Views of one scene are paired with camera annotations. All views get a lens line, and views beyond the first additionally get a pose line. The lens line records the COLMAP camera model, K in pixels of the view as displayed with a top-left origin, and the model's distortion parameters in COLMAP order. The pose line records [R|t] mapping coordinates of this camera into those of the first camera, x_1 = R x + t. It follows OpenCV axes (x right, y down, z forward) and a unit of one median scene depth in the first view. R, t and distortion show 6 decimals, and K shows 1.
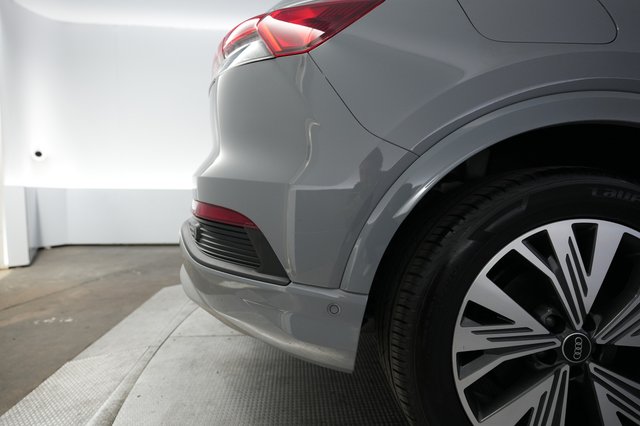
lens RADIAL K [[313.0, 0, 320.0], [0, 313.0, 213.0], [0, 0, 1]] dist [-0.001736, 0.000142]
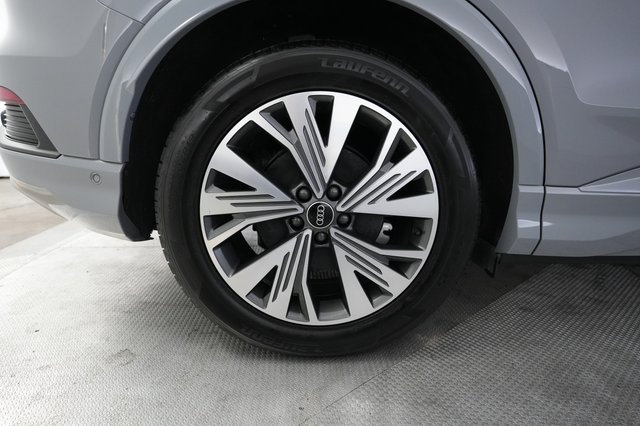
lens RADIAL K [[367.3, 0, 320.0], [0, 367.3, 213.0], [0, 0, 1]] dist [-0.000562, 0.000075]
pose [[0.999670, 0.004863, -0.025208, 0.872807], [-0.000727, 0.986865, 0.161548, 0.221380], [0.025662, -0.161476, 0.986543, -0.276547]]
